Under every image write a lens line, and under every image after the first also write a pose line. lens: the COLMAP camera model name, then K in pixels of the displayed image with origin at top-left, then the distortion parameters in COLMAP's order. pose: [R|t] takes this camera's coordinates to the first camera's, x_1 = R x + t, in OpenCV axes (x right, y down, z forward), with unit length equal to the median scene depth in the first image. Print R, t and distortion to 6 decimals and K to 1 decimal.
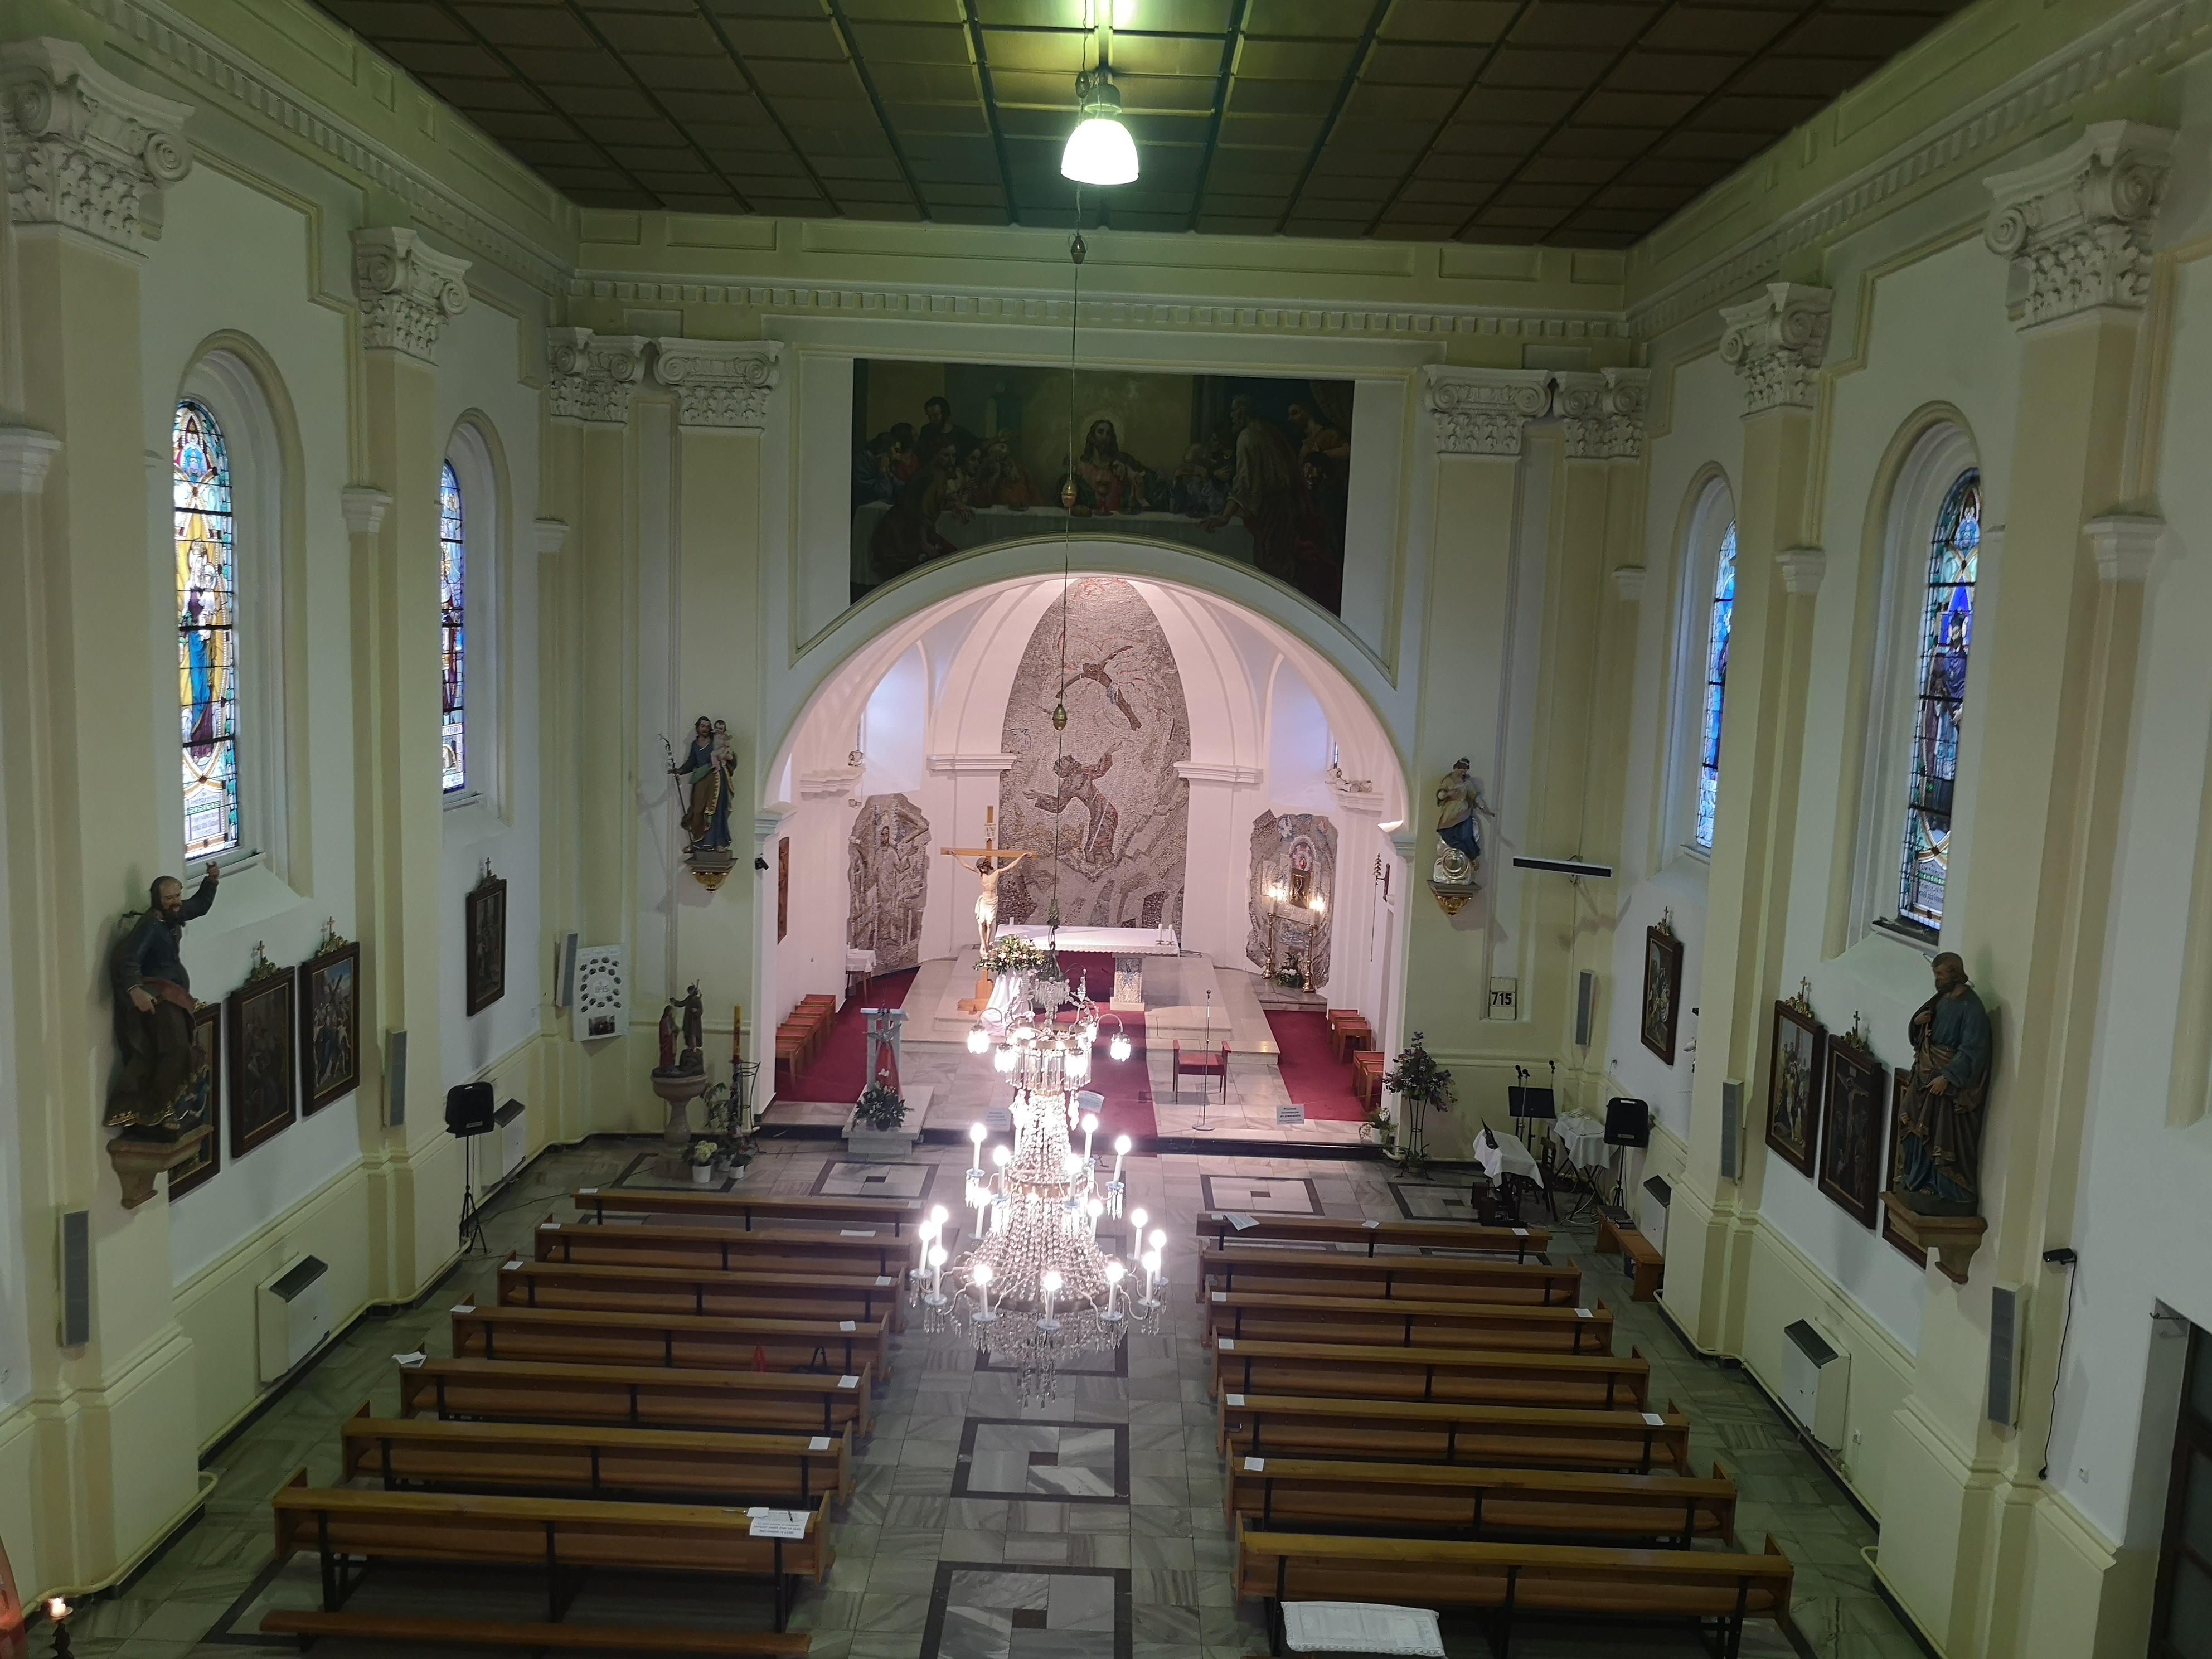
lens RADIAL K [[1835.2, 0, 1117.9], [0, 1835.2, 846.6], [0, 0, 1]] dist [0.036172, -0.038842]
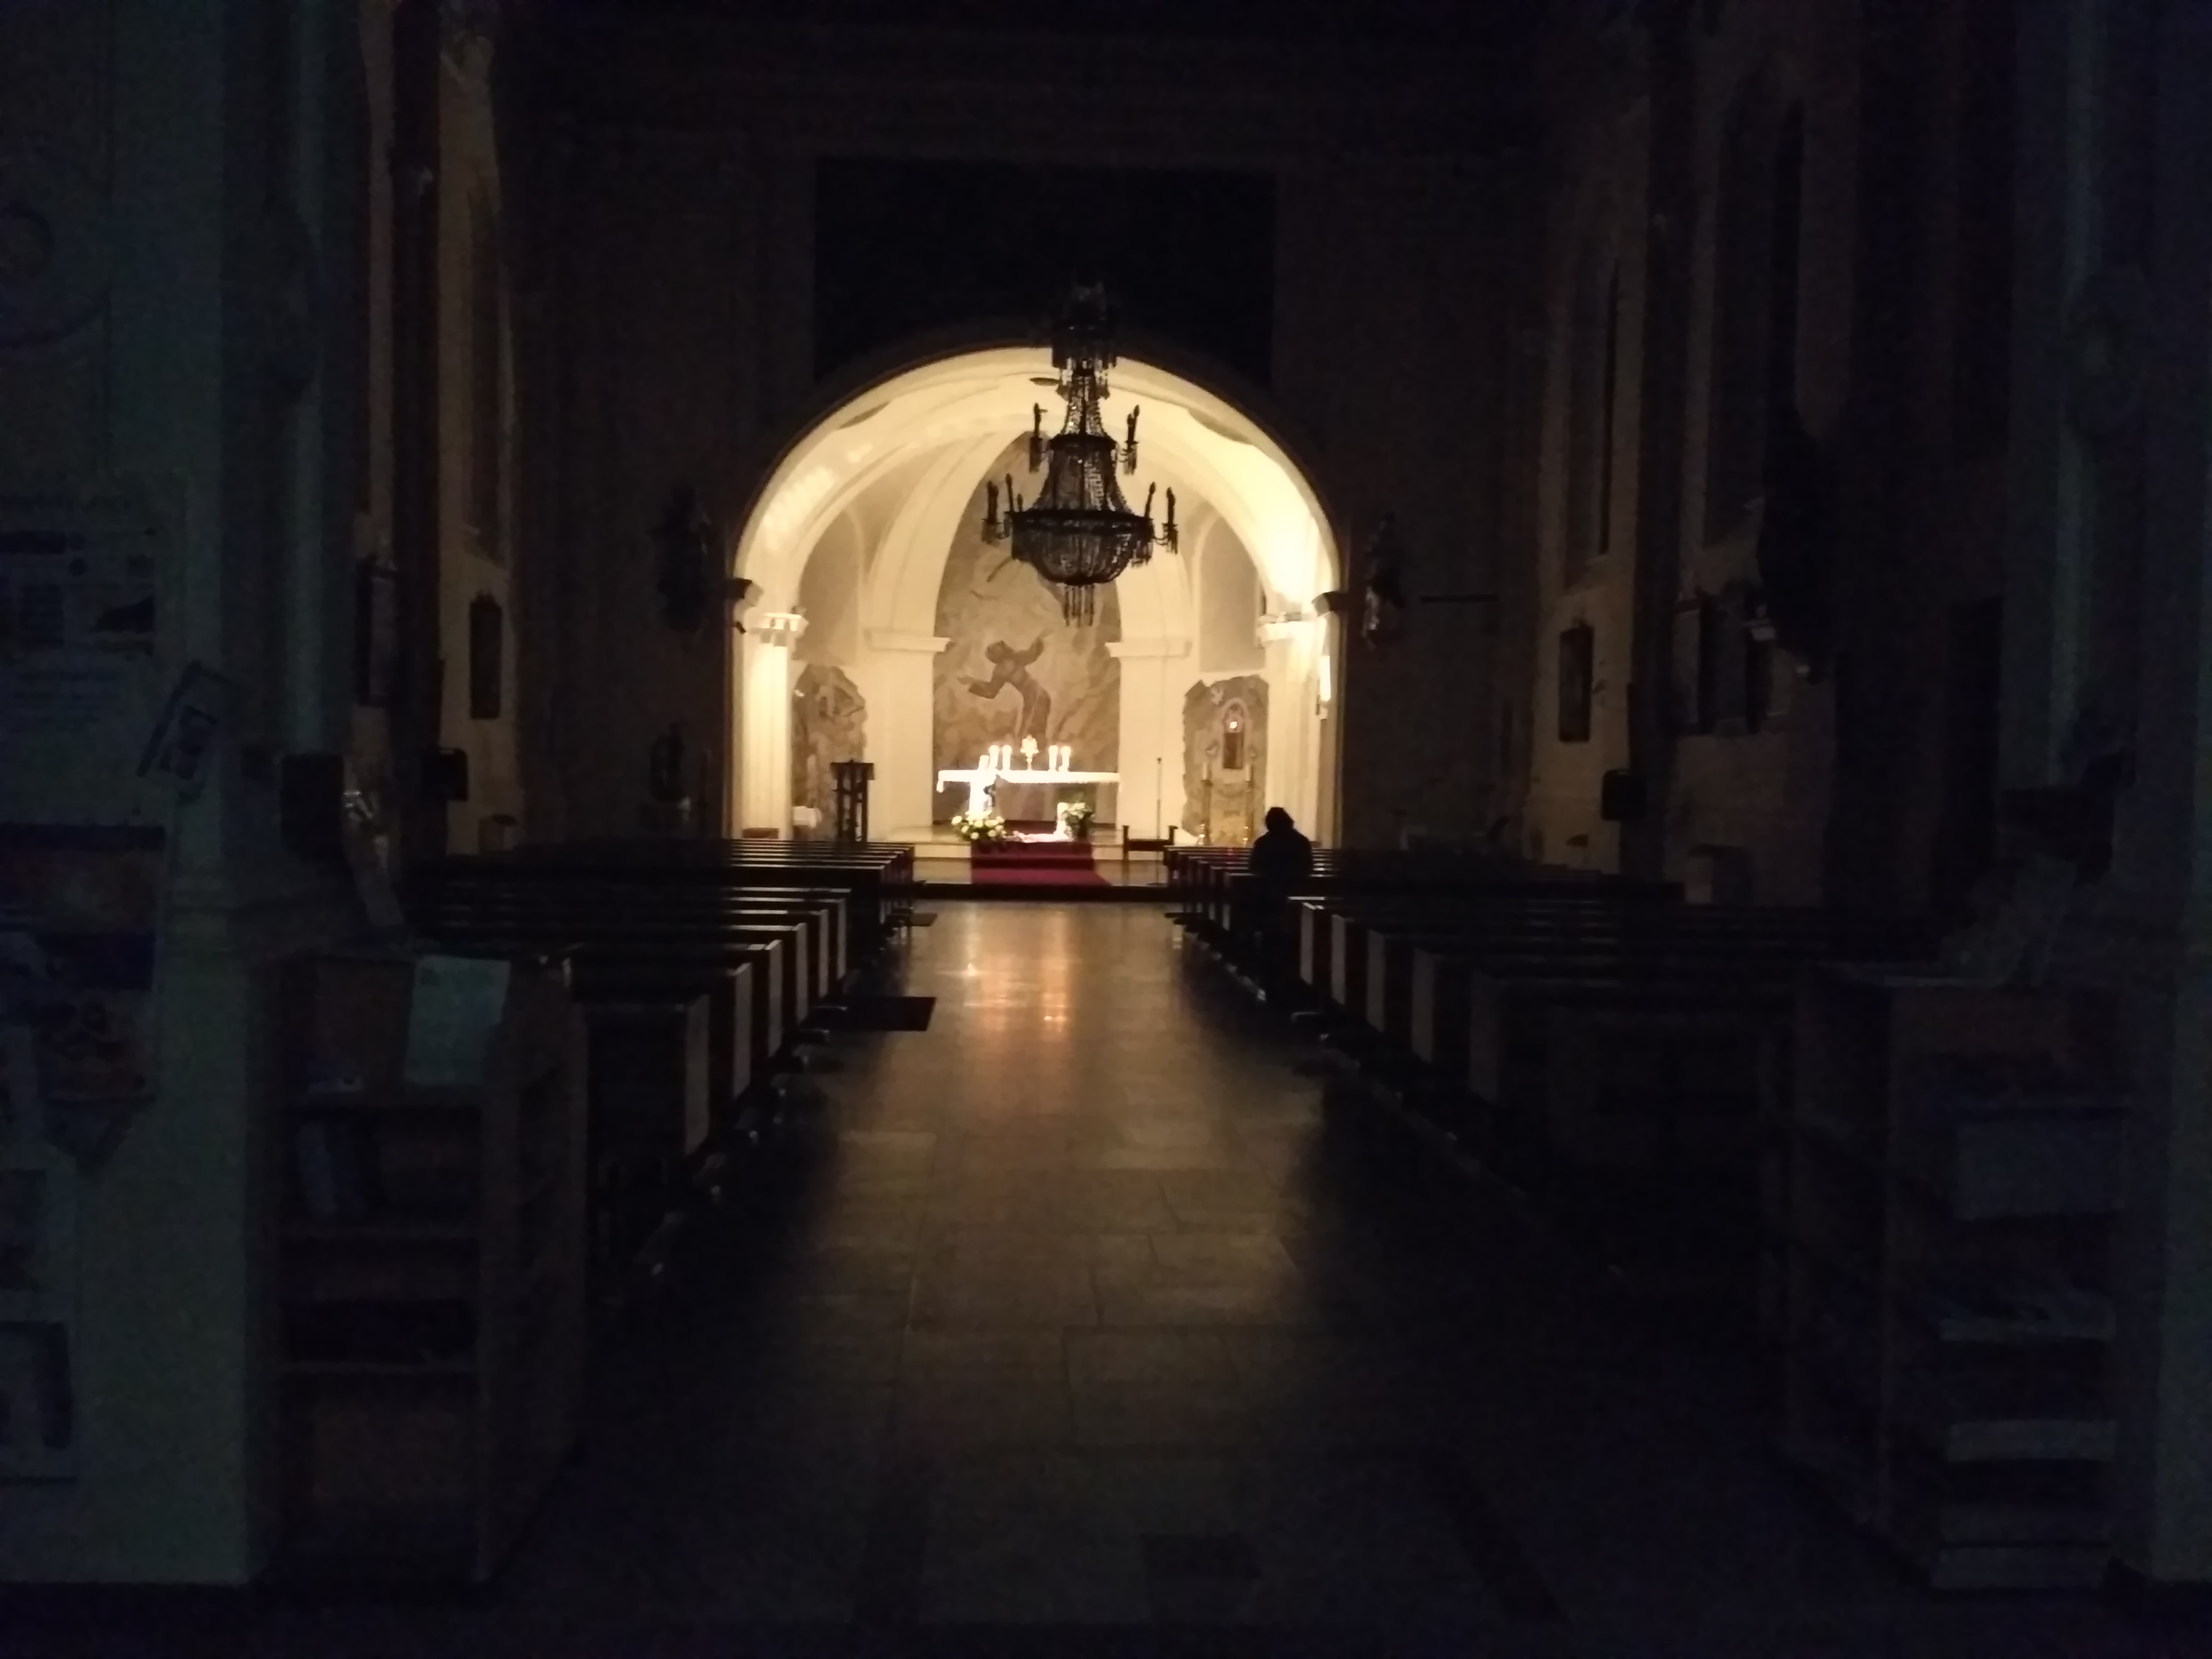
lens RADIAL K [[2036.7, 0, 1117.7], [0, 2036.7, 833.7], [0, 0, 1]] dist [0.066518, -0.006117]
pose [[0.998145, -0.022173, 0.056708, -0.029792], [0.027253, 0.995530, -0.090433, 0.166549], [-0.054450, 0.091811, 0.994287, -0.117308]]
